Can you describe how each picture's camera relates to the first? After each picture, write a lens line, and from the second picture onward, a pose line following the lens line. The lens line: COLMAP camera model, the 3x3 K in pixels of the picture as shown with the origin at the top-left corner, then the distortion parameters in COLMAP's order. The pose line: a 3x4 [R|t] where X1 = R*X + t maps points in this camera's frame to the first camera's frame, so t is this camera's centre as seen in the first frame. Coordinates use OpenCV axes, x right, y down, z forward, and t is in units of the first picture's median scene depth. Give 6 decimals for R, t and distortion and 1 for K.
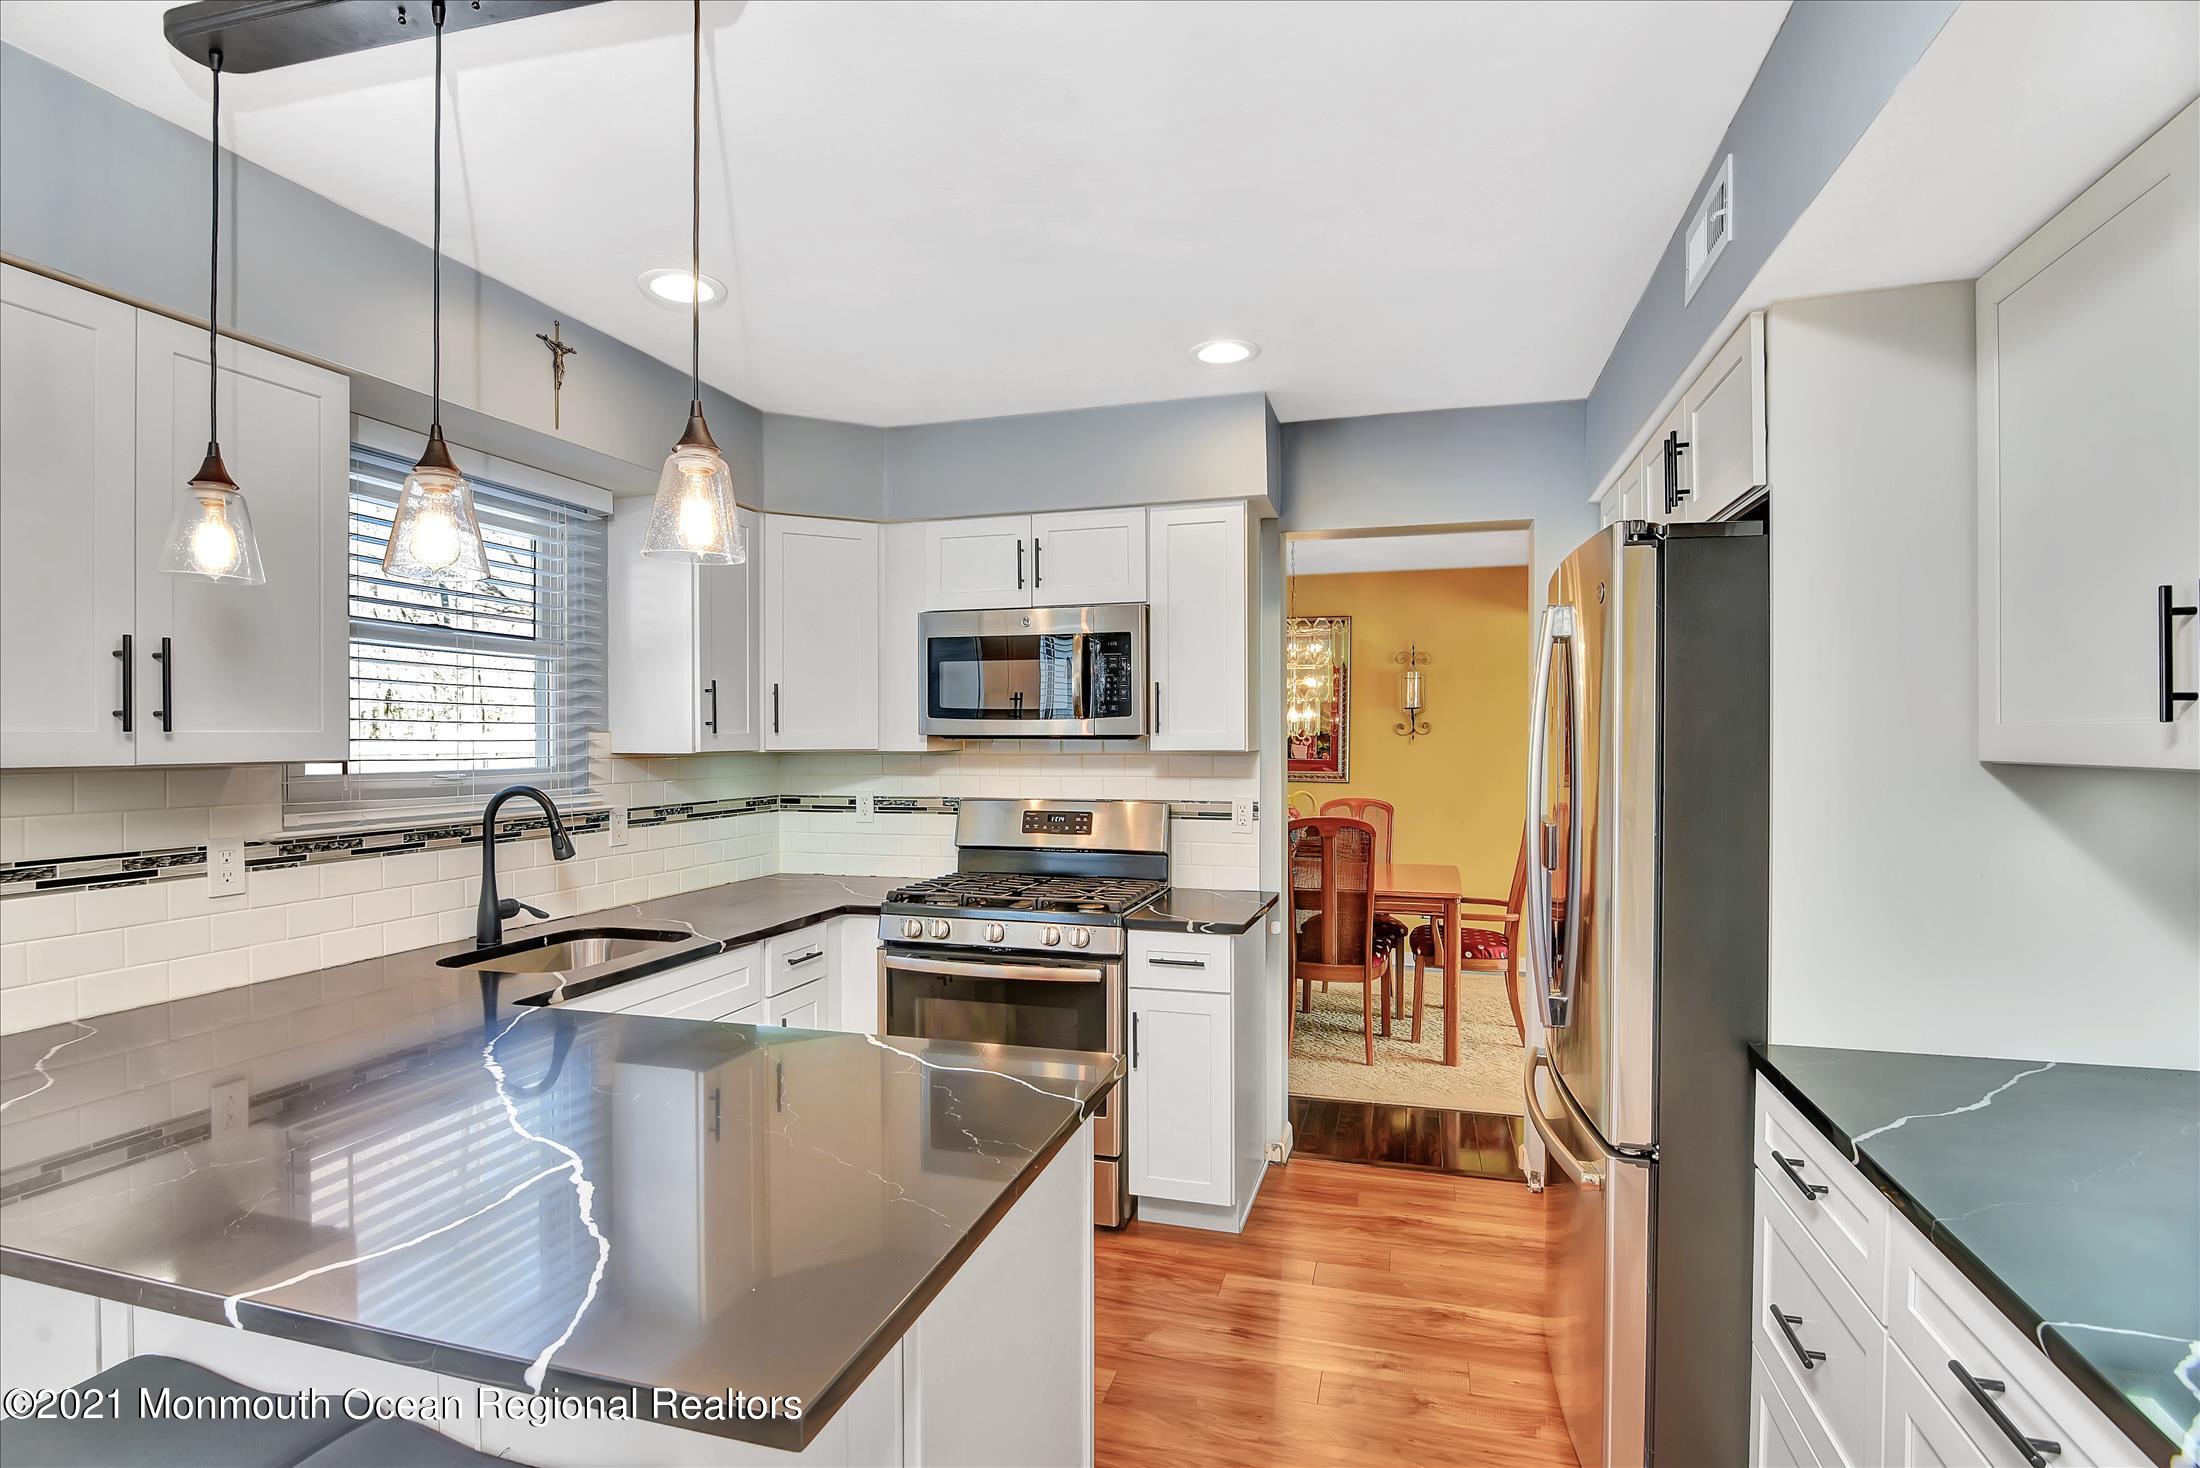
lens RADIAL K [[1076.5, 0, 1094.1], [0, 1076.5, 742.9], [0, 0, 1]] dist [-0.020870, 0.000299]
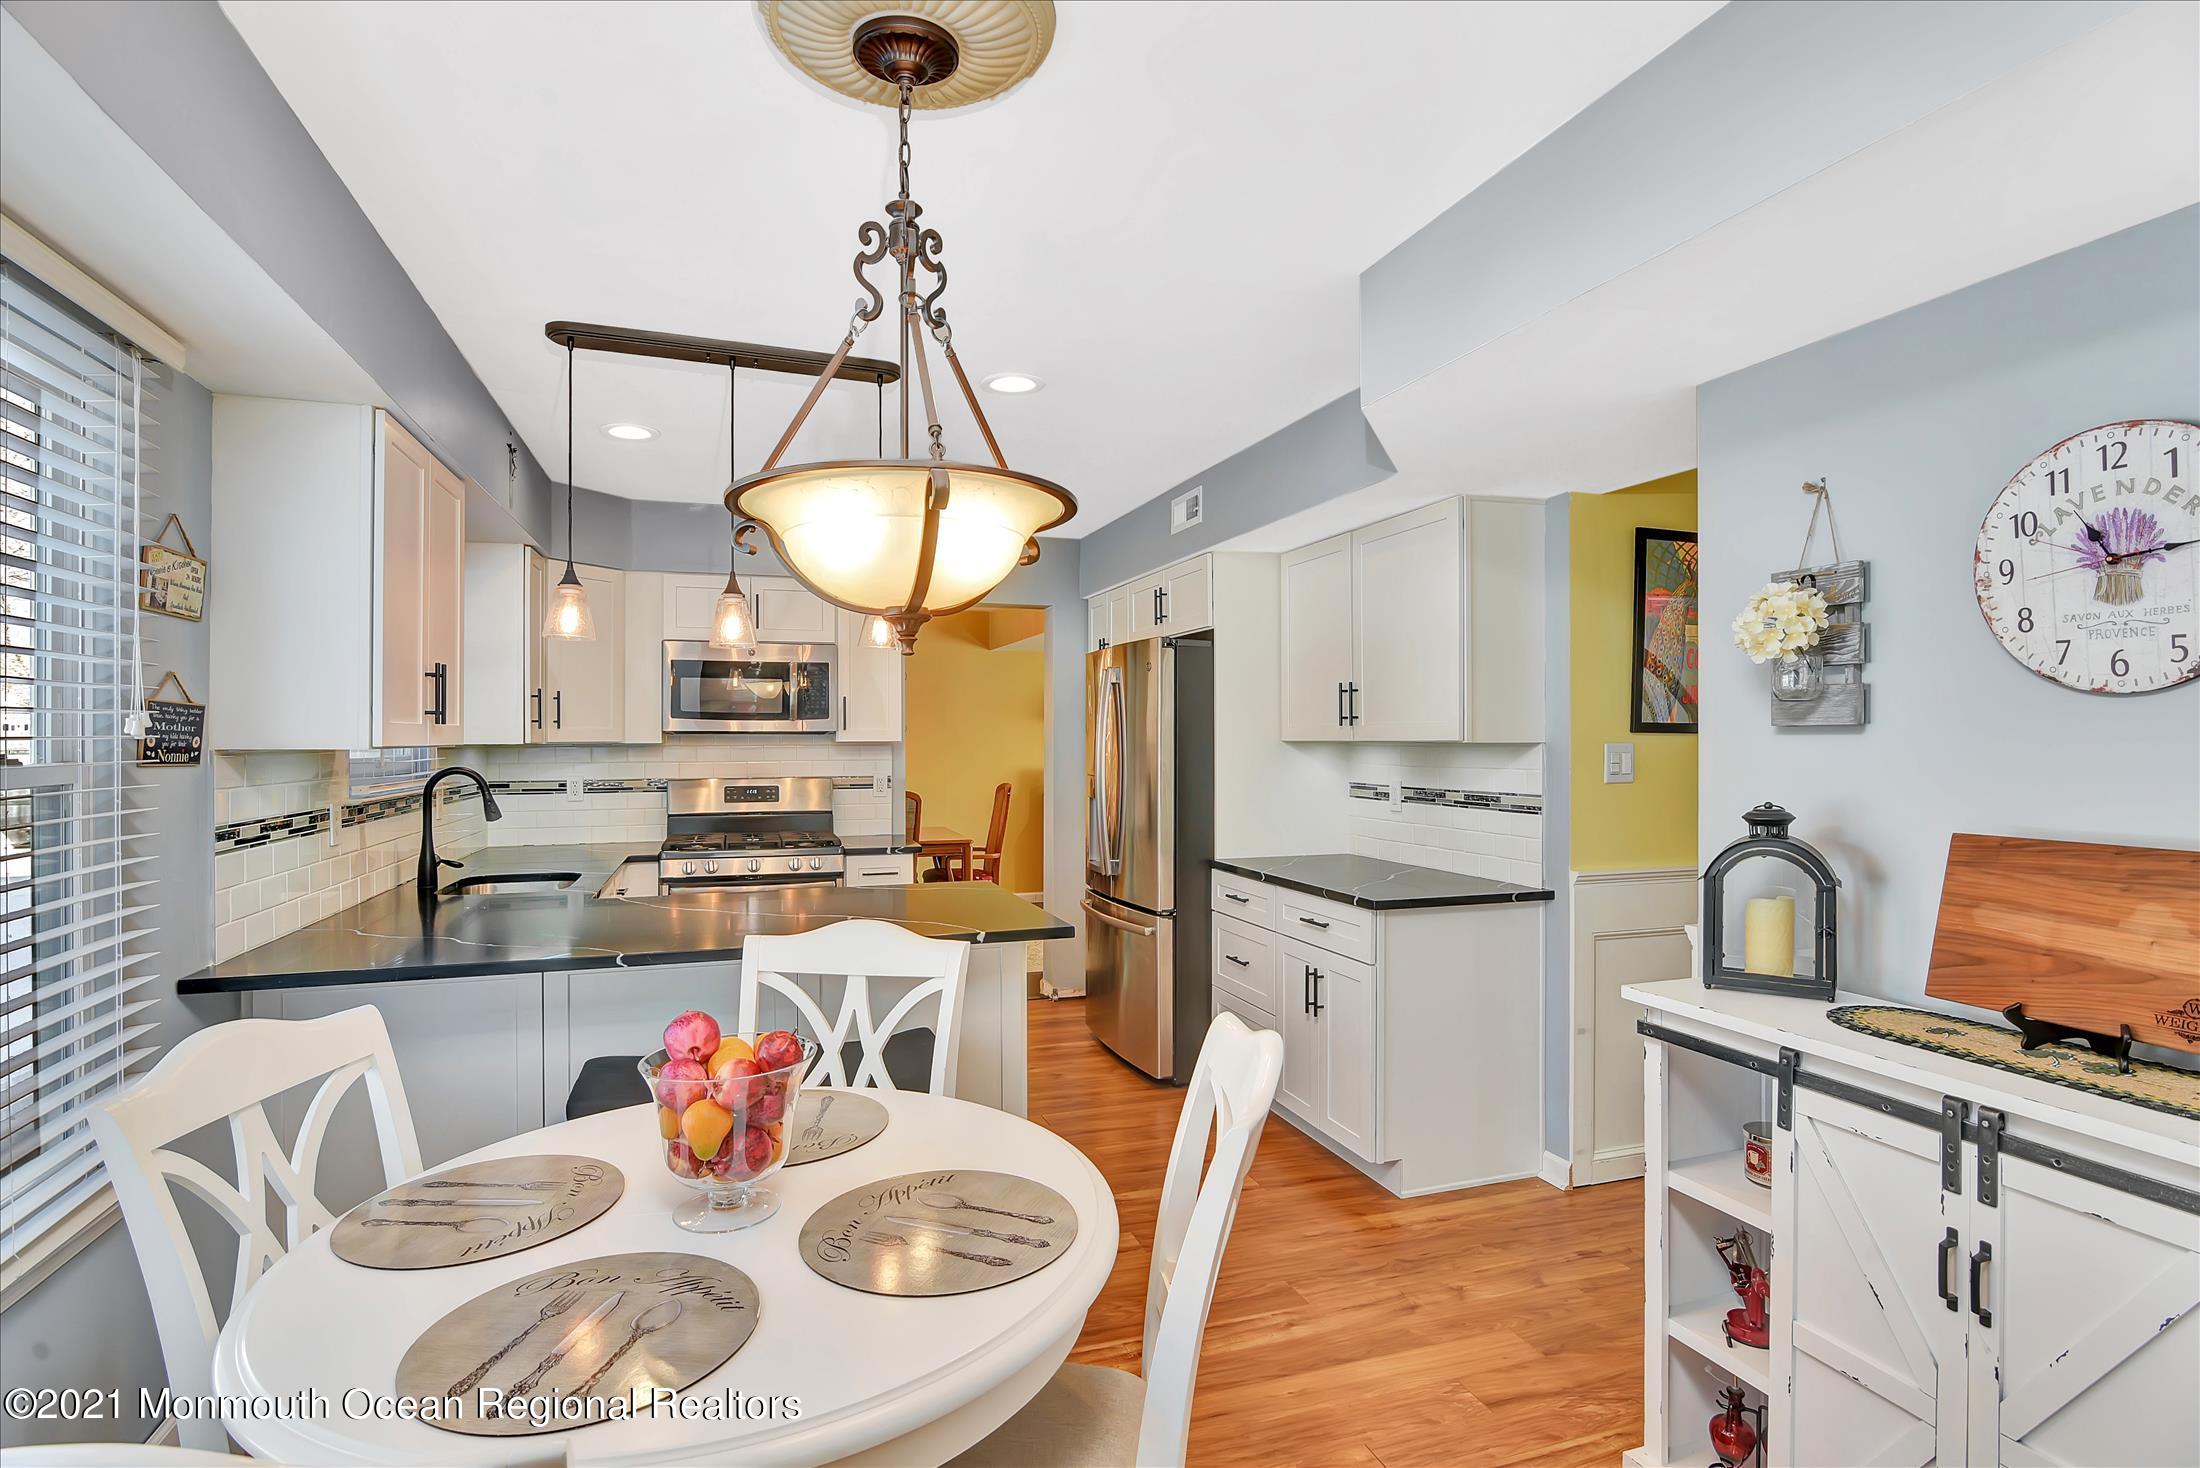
lens RADIAL K [[1076.5, 0, 1094.1], [0, 1076.5, 742.9], [0, 0, 1]] dist [-0.020870, 0.000299]
pose [[0.818100, -0.002607, 0.575070, -0.520918], [0.003876, 0.999992, -0.000981, 0.011507], [-0.575063, 0.003031, 0.818104, -0.437626]]
